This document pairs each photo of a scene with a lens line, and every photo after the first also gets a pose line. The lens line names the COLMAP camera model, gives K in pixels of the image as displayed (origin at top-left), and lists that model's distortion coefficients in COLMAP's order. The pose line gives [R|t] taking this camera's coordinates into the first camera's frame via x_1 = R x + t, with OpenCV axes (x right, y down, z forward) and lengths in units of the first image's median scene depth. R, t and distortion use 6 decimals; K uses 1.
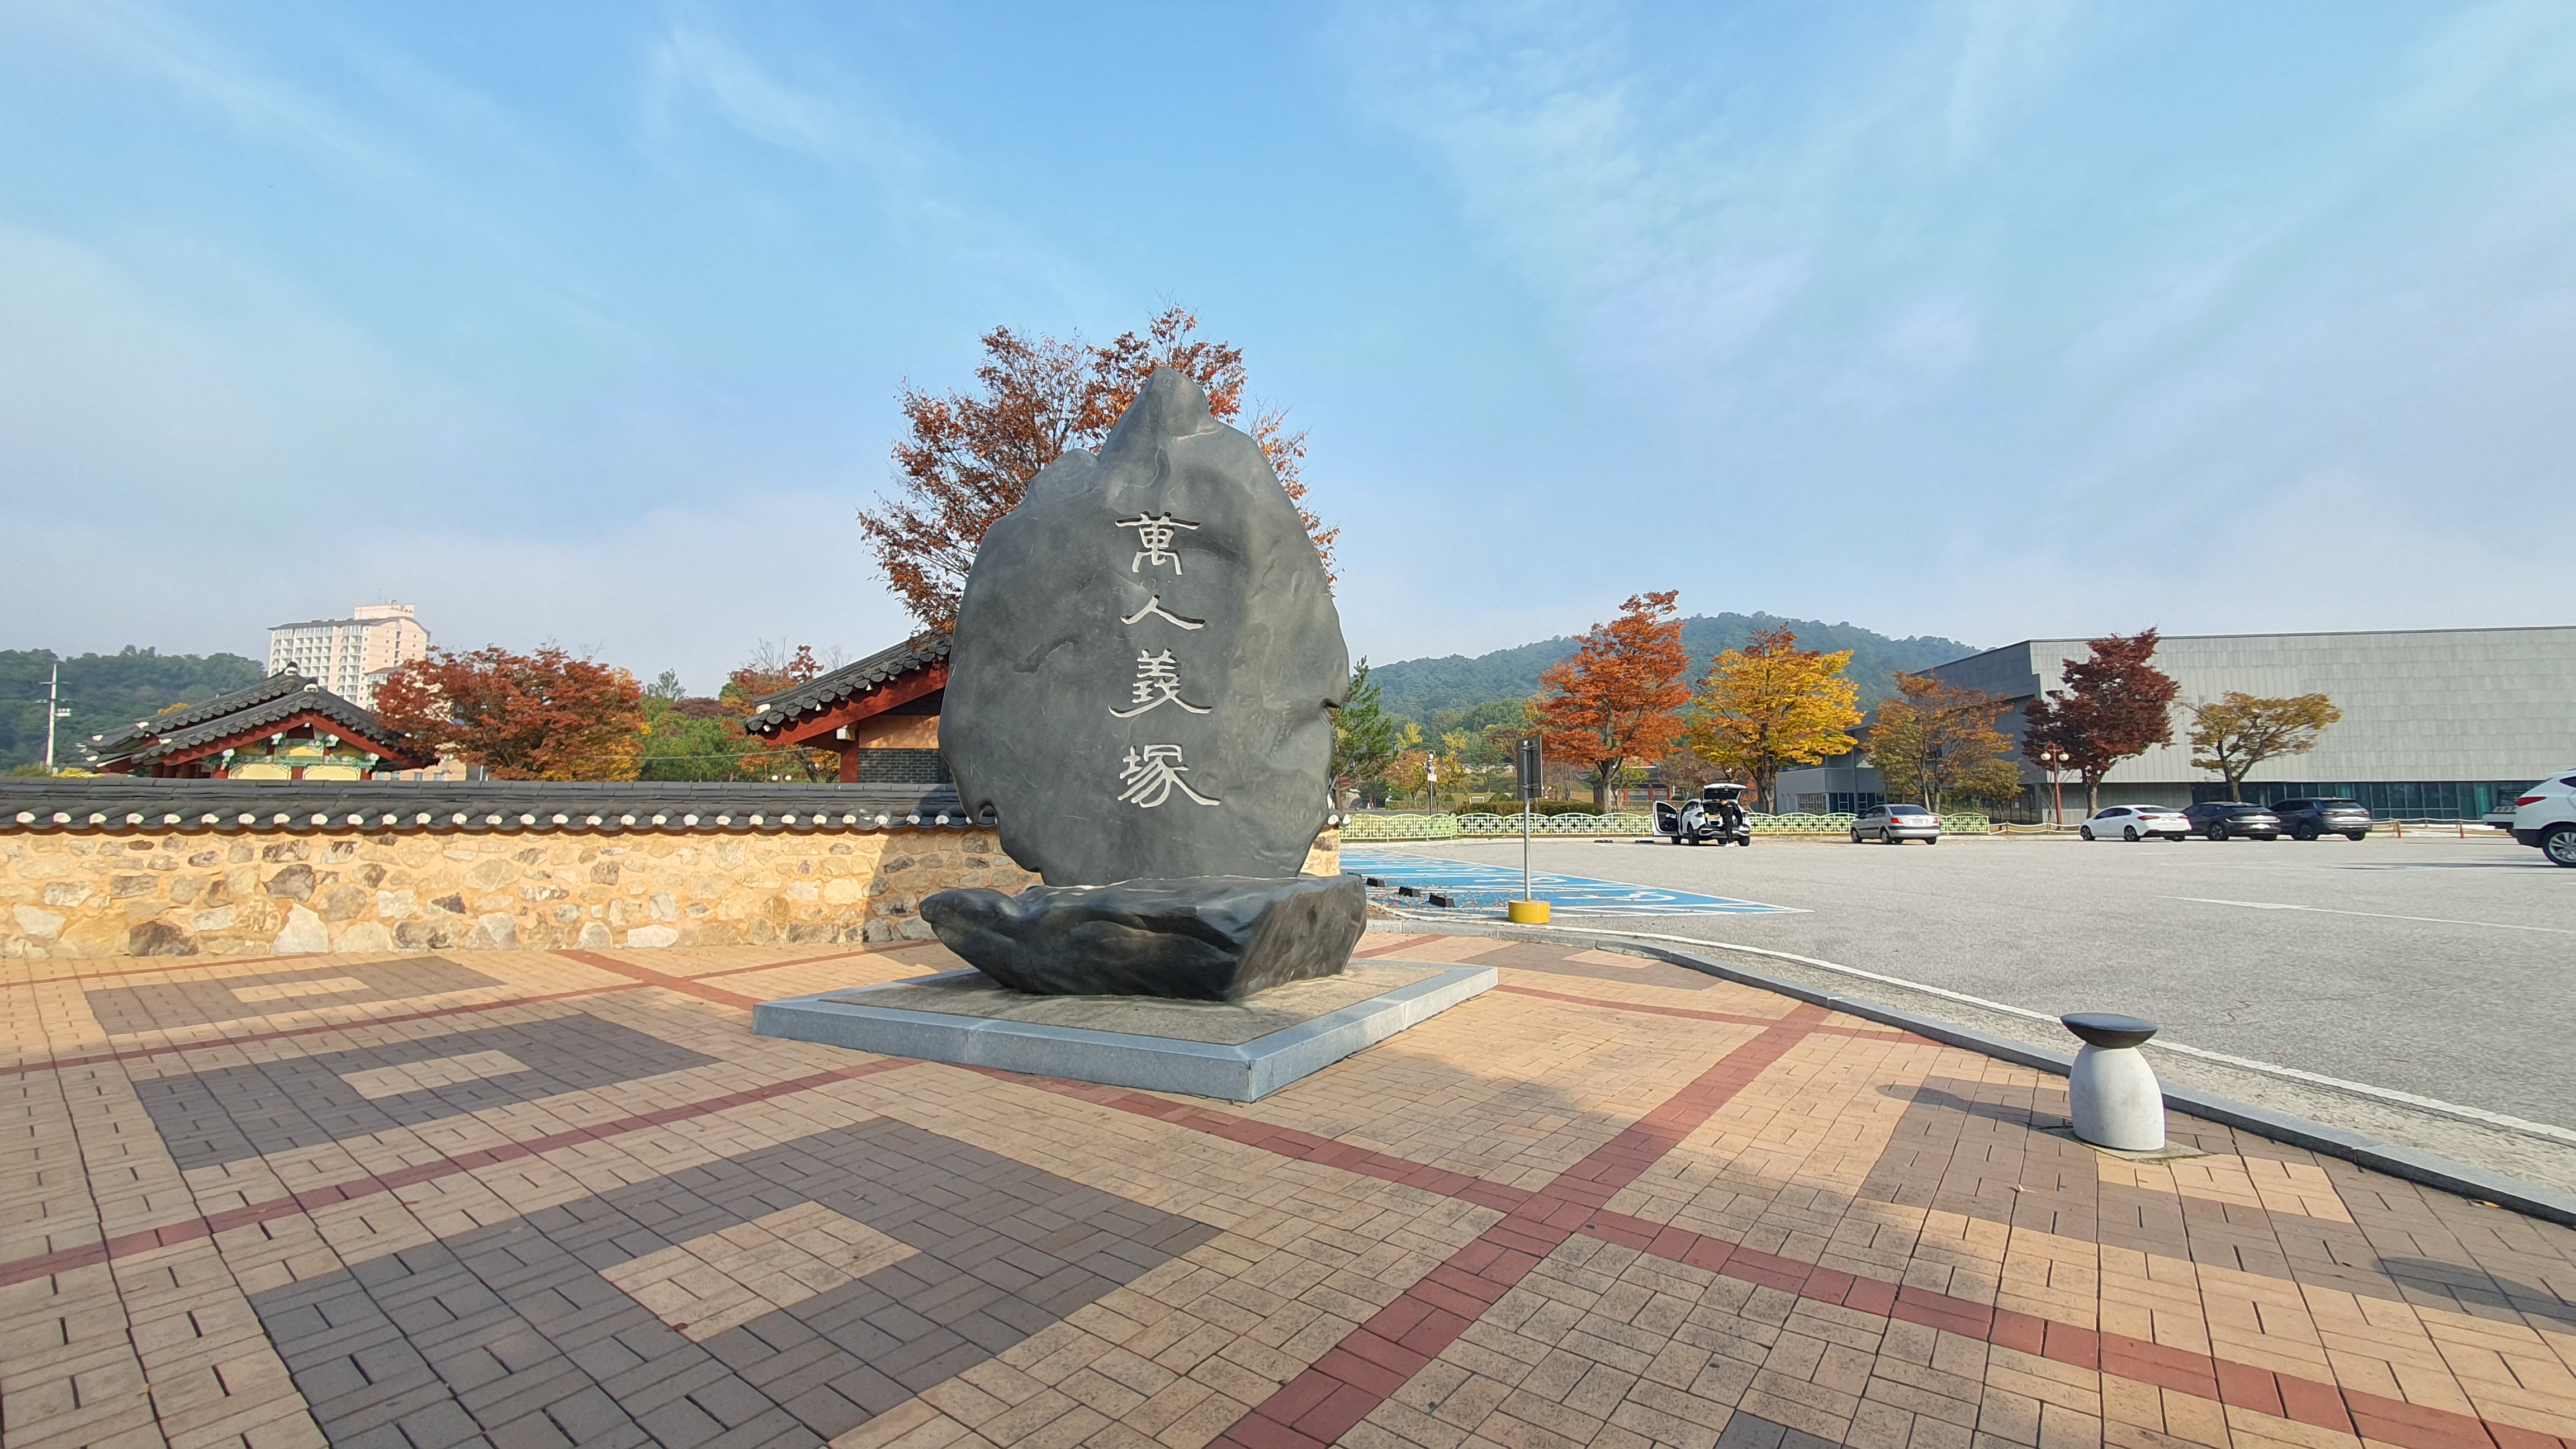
lens RADIAL K [[1018.3, 0, 1288.0], [0, 1018.3, 724.5], [0, 0, 1]] dist [-0.005962, 0.000136]
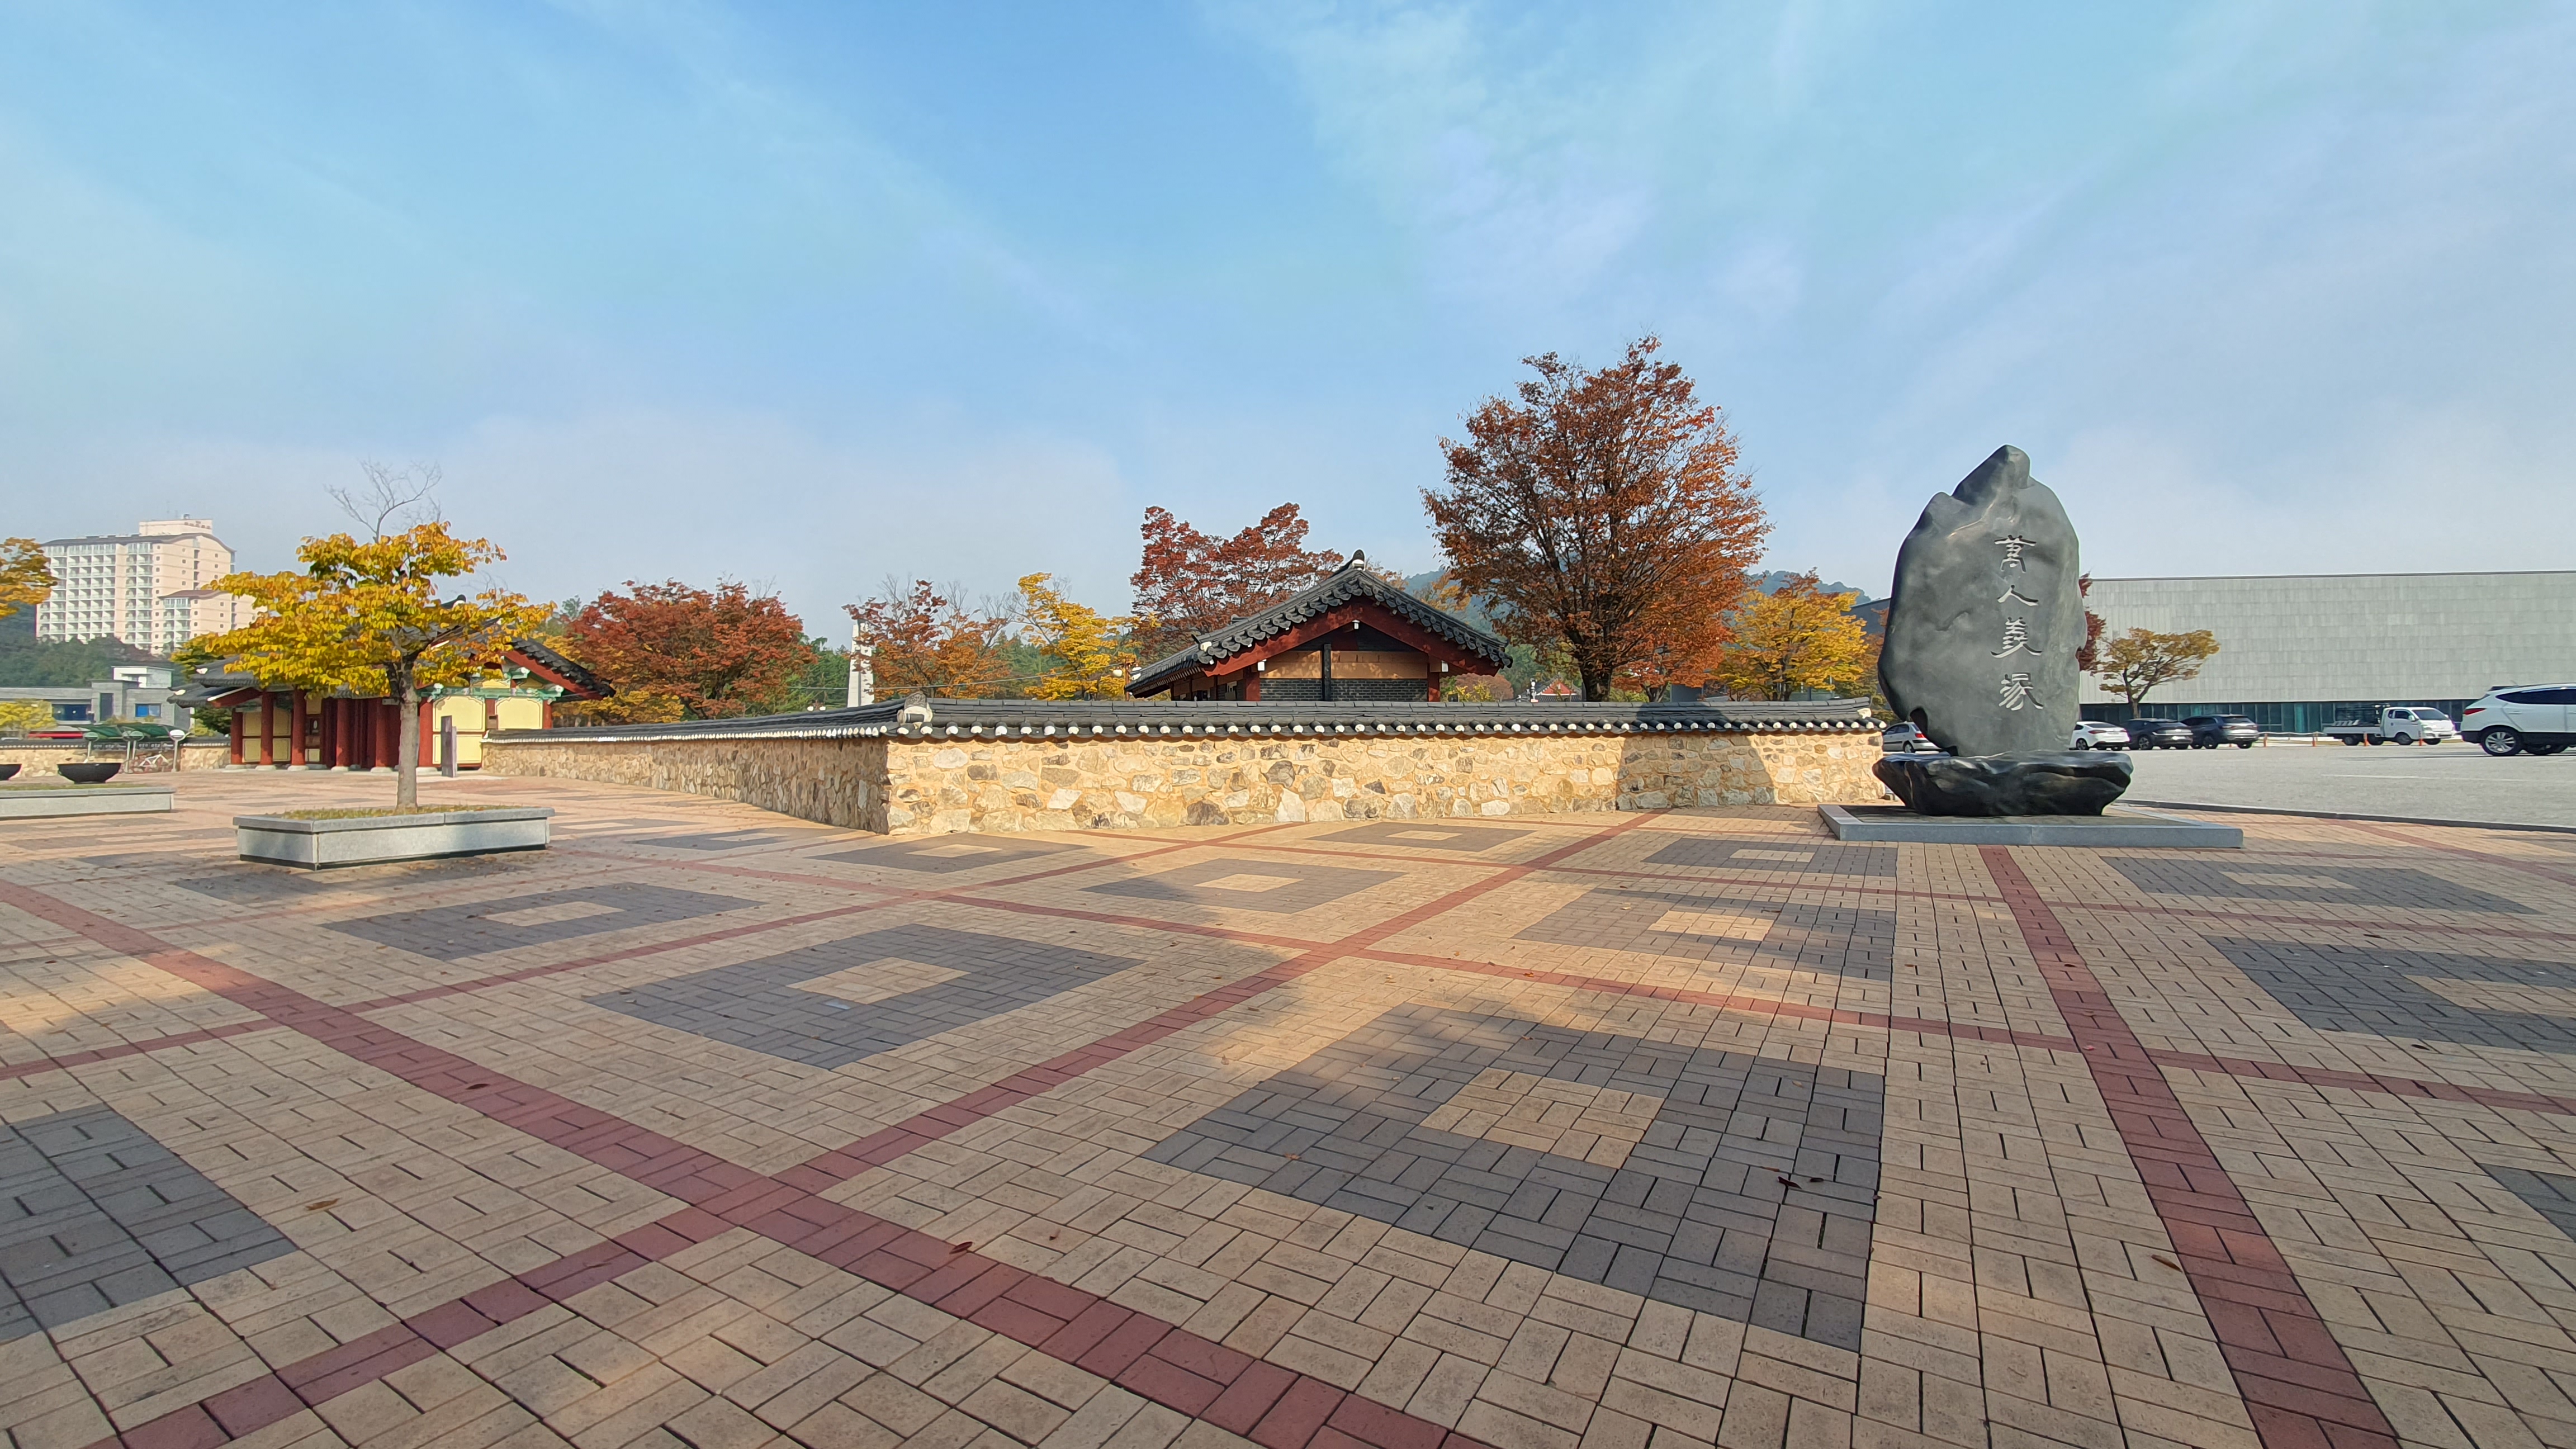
lens RADIAL K [[1015.1, 0, 1288.0], [0, 1015.1, 724.5], [0, 0, 1]] dist [0.001659, -0.000290]
pose [[0.992271, -0.009010, 0.123760, -0.587924], [0.000427, 0.997602, 0.069205, -0.005331], [-0.124087, -0.068617, 0.989896, -0.205389]]
